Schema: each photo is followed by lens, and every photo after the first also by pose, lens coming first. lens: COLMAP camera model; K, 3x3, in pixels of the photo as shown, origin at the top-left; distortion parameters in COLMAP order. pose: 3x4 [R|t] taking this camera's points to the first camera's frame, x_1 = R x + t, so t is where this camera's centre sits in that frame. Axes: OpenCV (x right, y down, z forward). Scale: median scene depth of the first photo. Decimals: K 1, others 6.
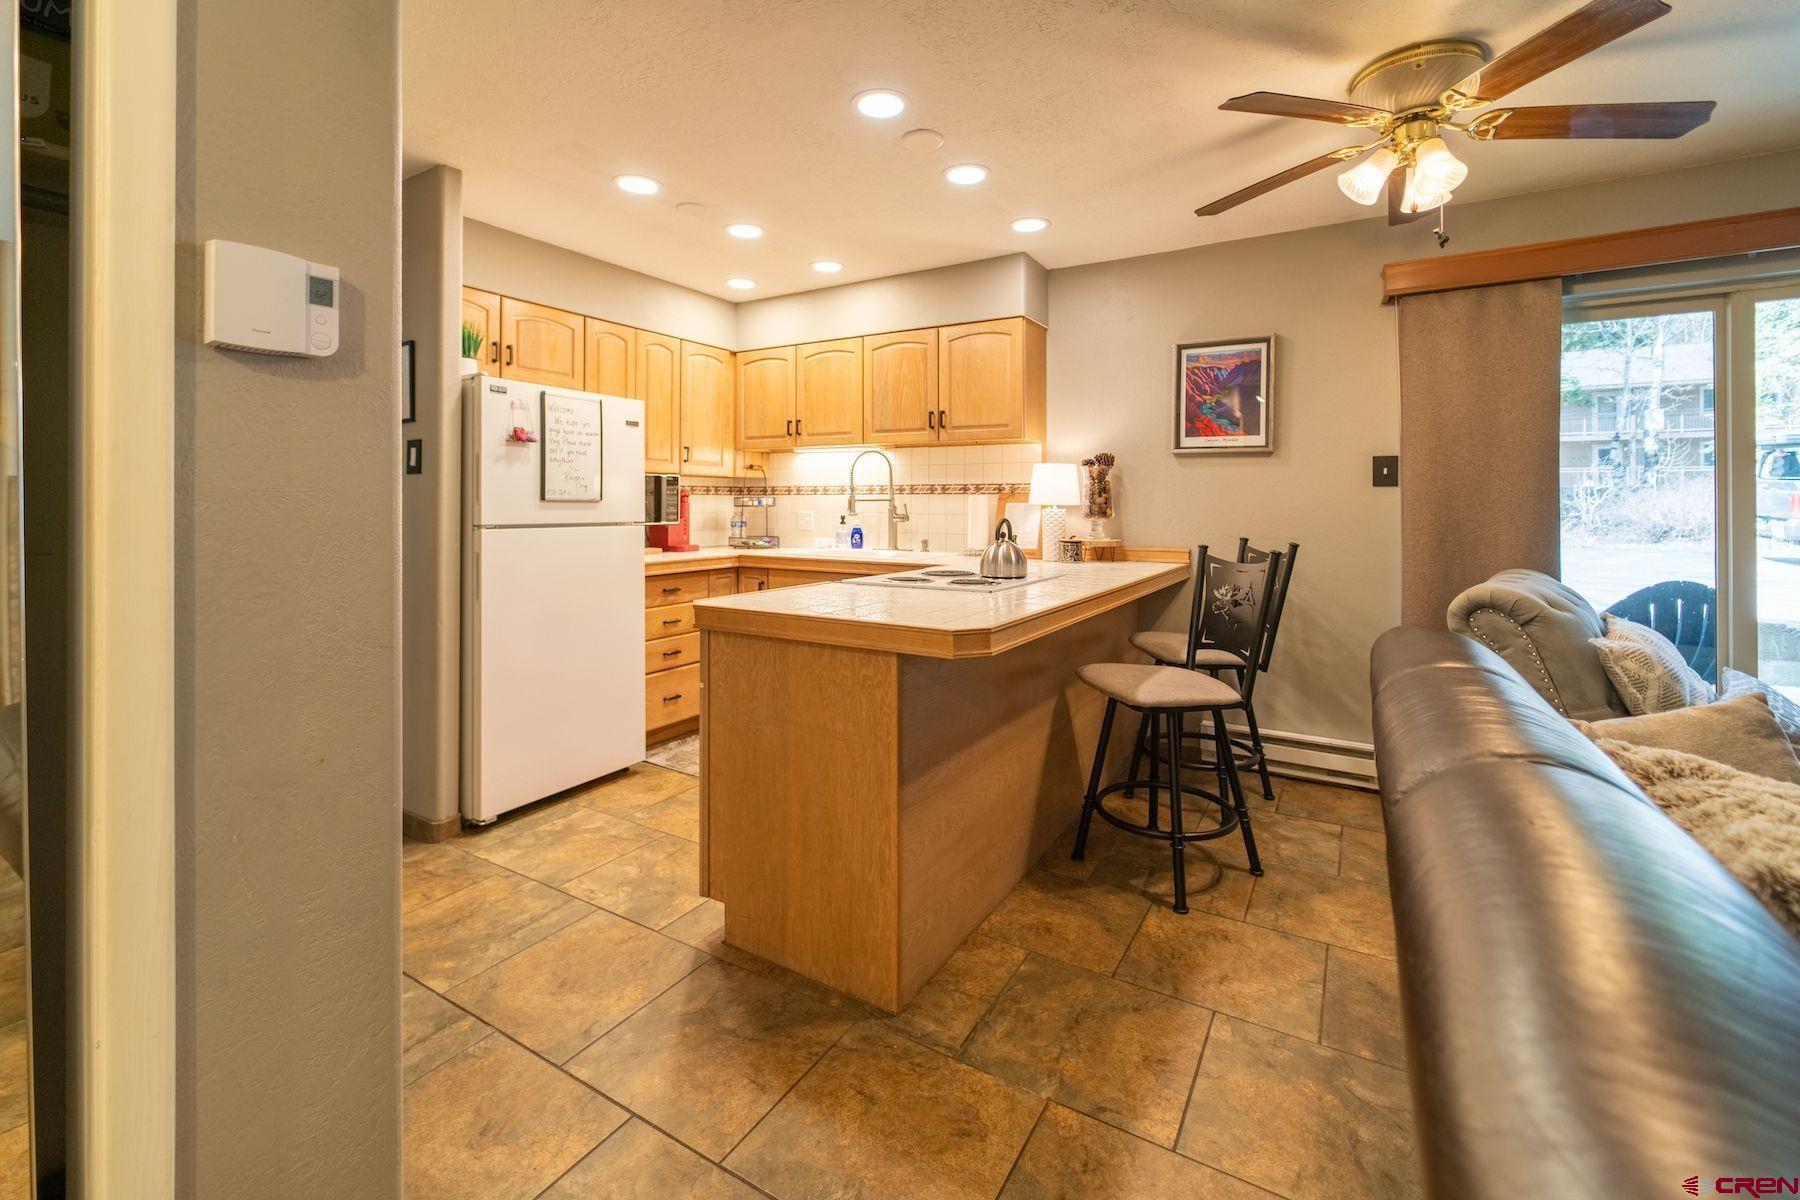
lens RADIAL K [[771.2, 0, 899.8], [0, 771.2, 509.8], [0, 0, 1]] dist [-0.001656, -0.000105]
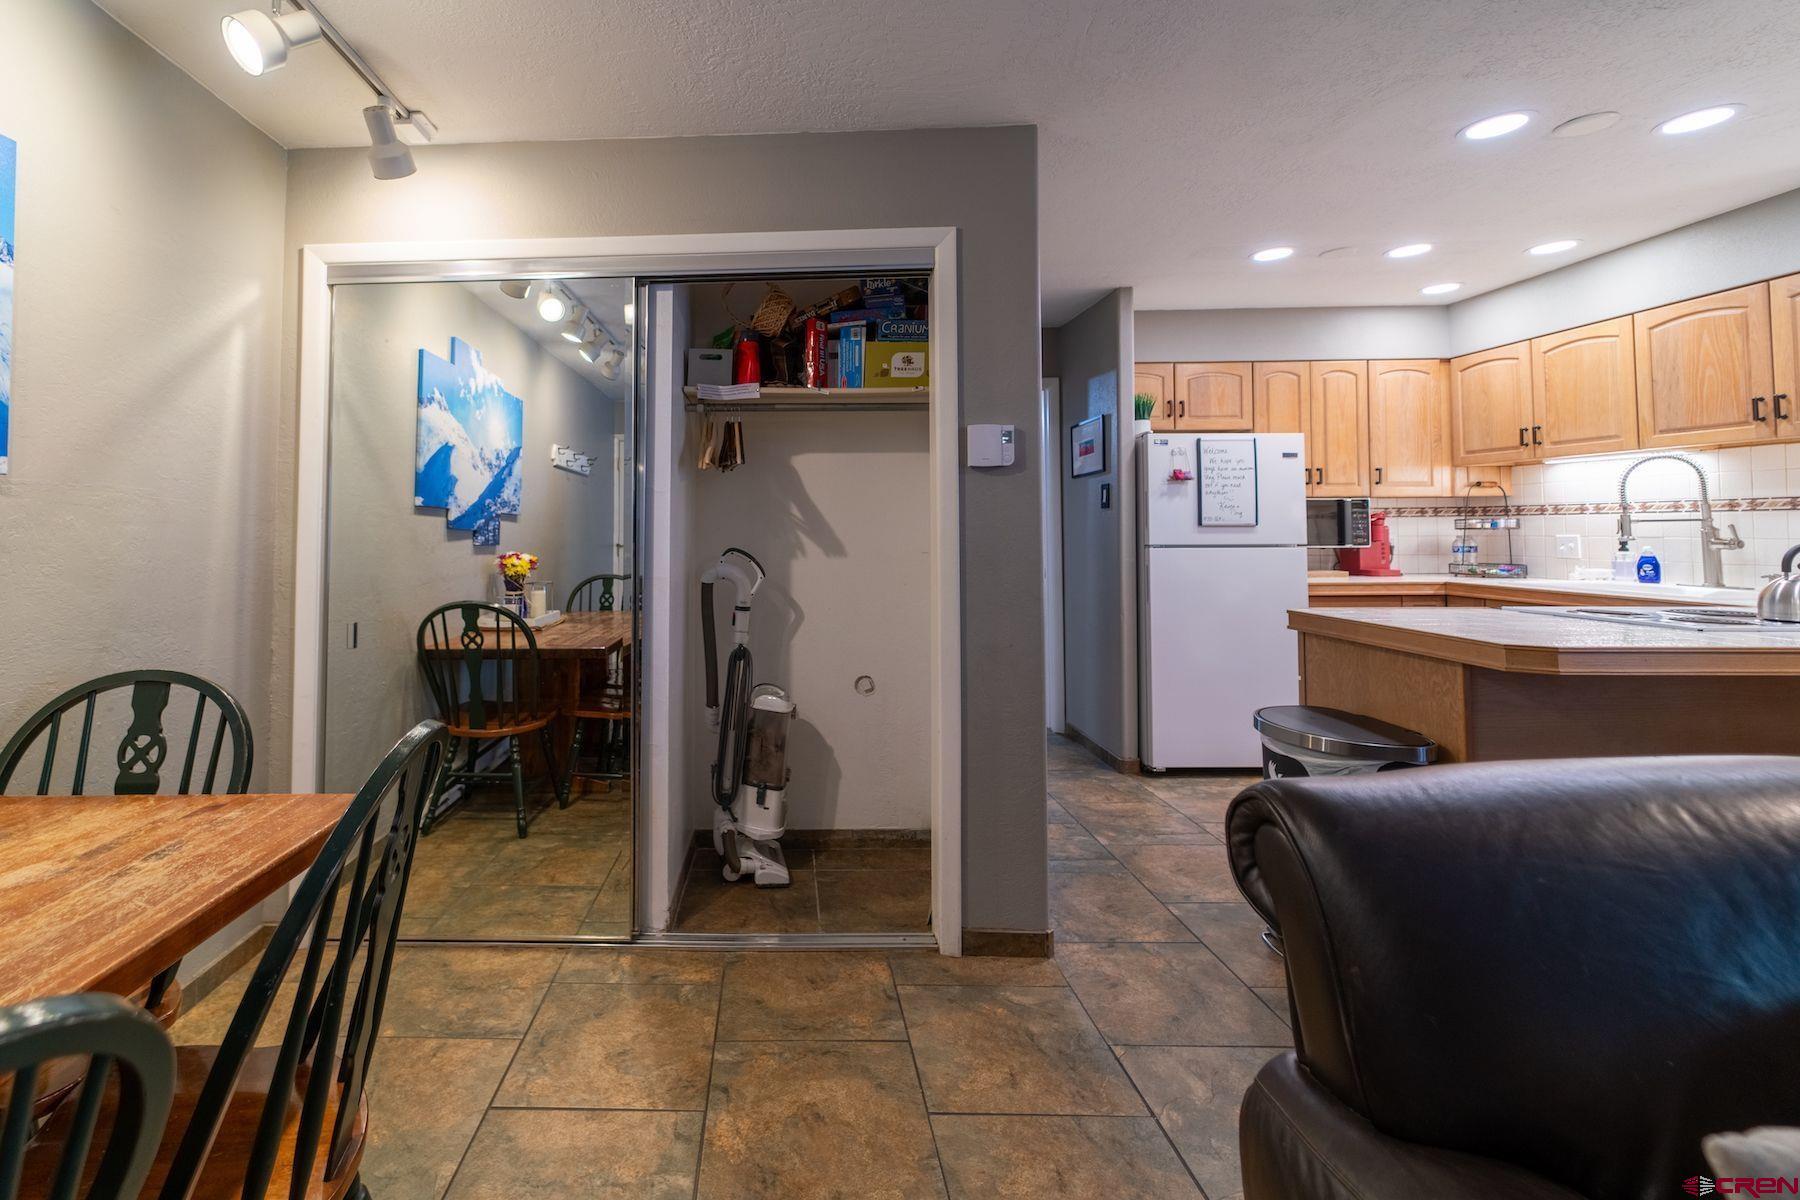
lens RADIAL K [[798.1, 0, 744.8], [0, 798.1, 505.4], [0, 0, 1]] dist [-0.000816, -0.000430]
pose [[0.487048, -0.032162, -0.872783, 0.228305], [0.000988, 0.999341, -0.036274, 0.000809], [0.873375, 0.016805, 0.486759, -0.203337]]
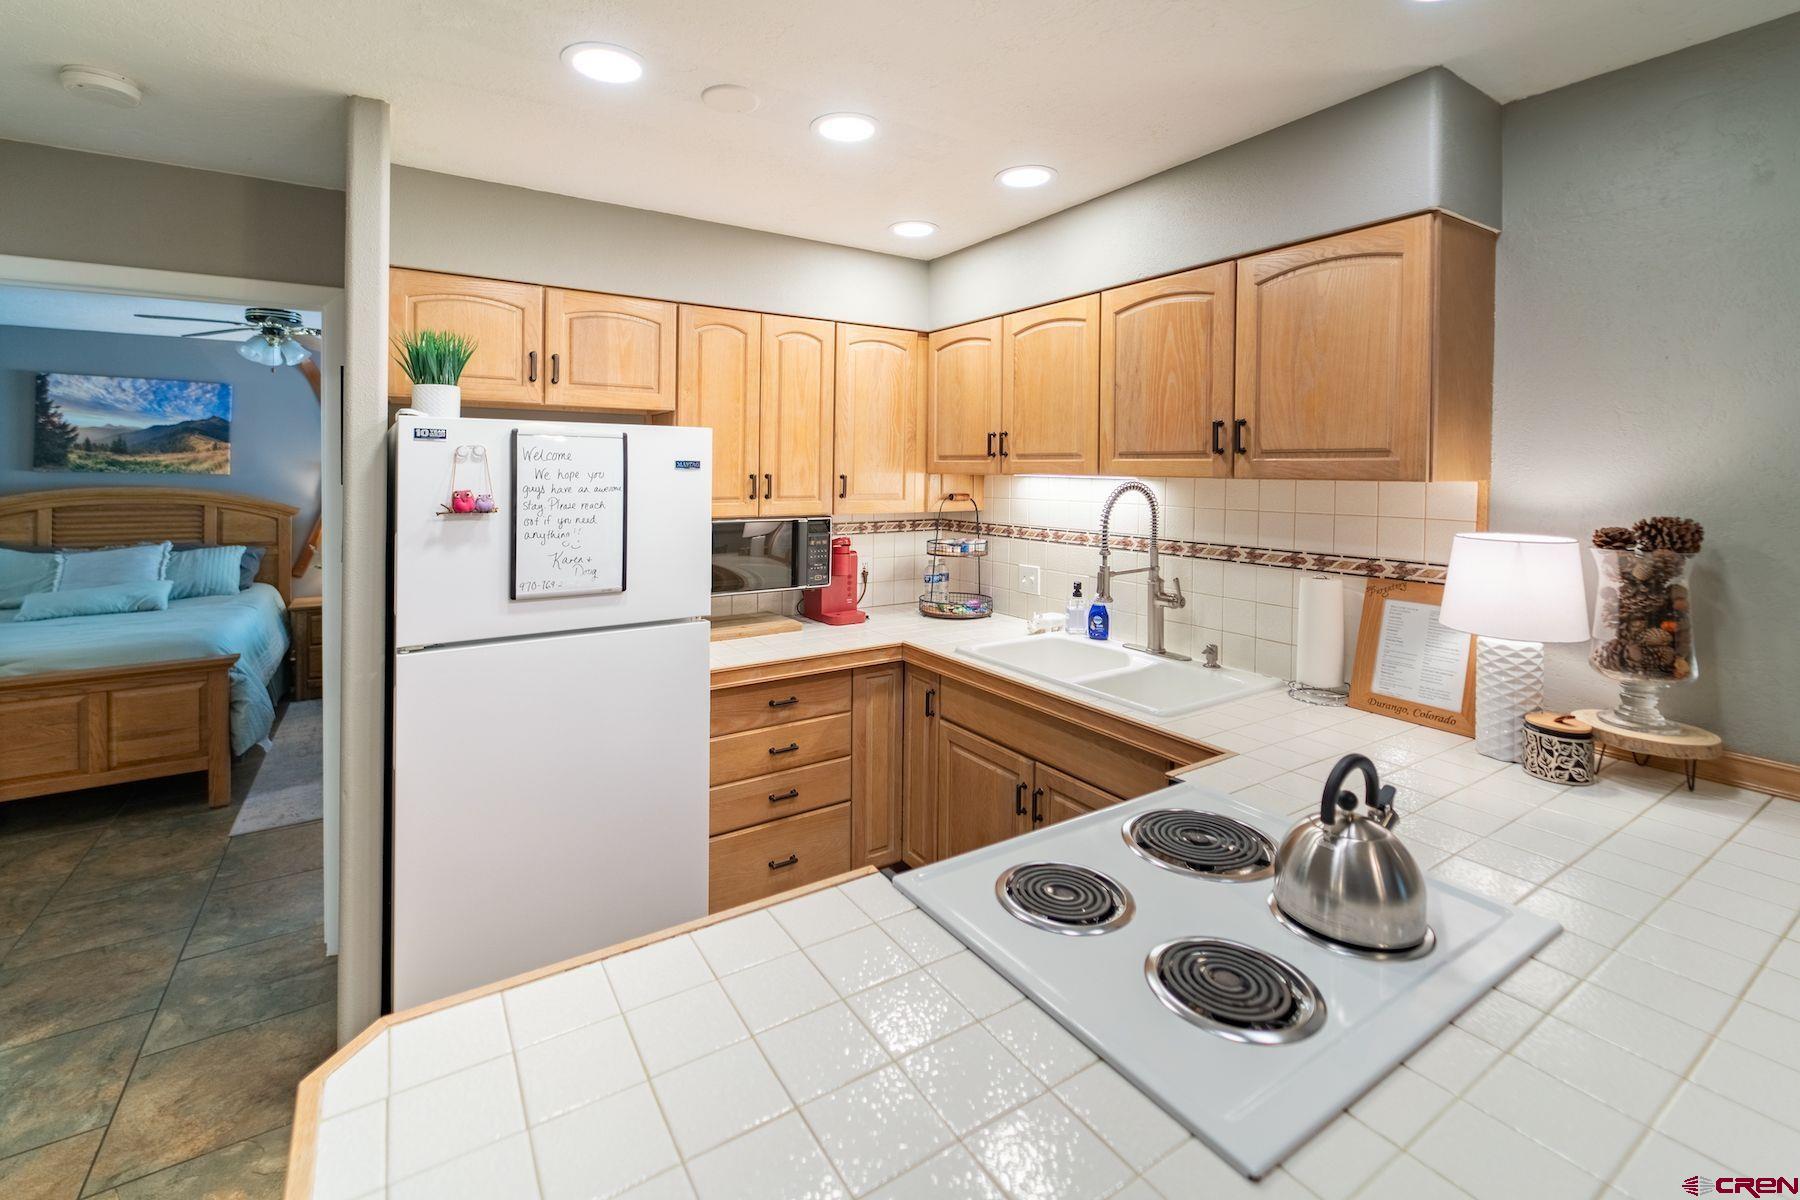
lens RADIAL K [[770.7, 0, 878.2], [0, 770.7, 485.1], [0, 0, 1]] dist [-0.000430, 0.000159]
pose [[0.891204, 0.012759, -0.453423, 0.073177], [-0.007896, 0.999889, 0.012616, -0.088561], [0.453534, -0.007663, 0.891206, 0.424121]]
